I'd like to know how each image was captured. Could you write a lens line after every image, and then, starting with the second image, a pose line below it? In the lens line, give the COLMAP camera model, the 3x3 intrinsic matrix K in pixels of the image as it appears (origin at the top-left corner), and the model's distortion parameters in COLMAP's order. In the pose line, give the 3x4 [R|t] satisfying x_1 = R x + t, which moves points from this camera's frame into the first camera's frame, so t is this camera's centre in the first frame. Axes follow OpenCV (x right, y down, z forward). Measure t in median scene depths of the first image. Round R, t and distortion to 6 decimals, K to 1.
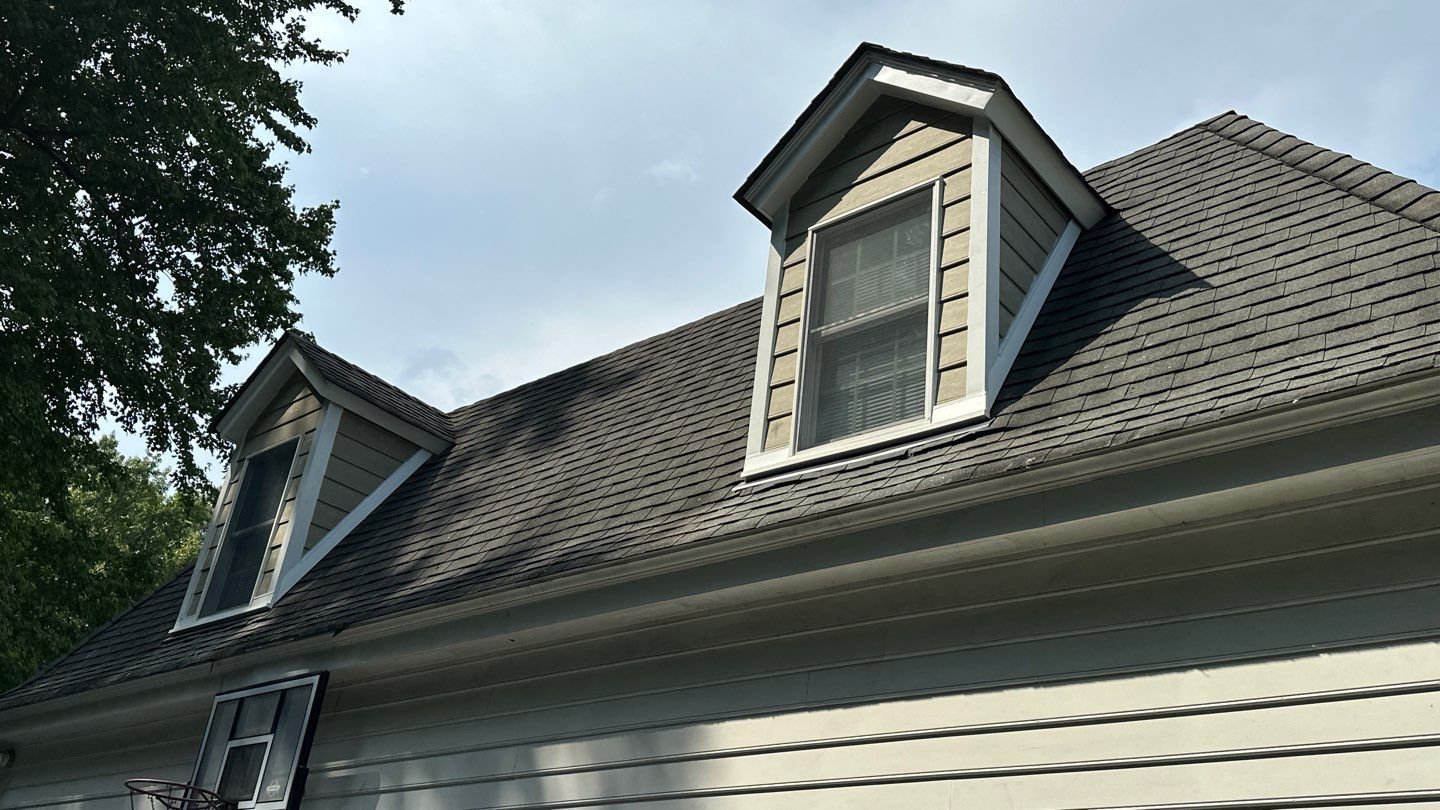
lens RADIAL K [[1248.8, 0, 708.1], [0, 1248.8, 390.4], [0, 0, 1]] dist [0.034607, -0.050123]
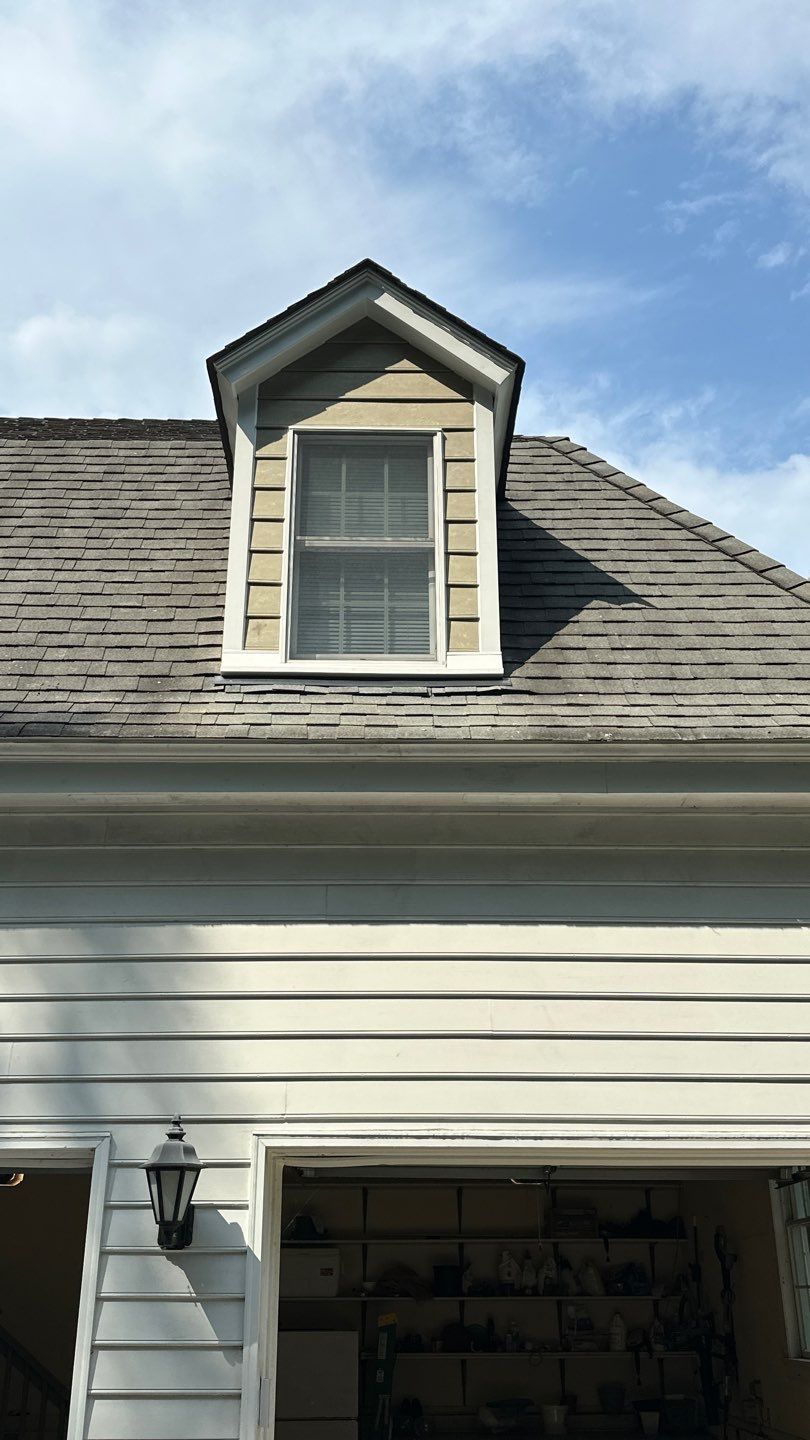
lens RADIAL K [[1248.8, 0, 429.7], [0, 1248.8, 705.3], [0, 0, 1]] dist [0.034607, -0.050123]
pose [[0.750410, 0.184027, 0.634838, -0.465173], [-0.251824, 0.967621, 0.017174, 0.039439], [-0.611122, -0.172755, 0.772454, 0.167337]]
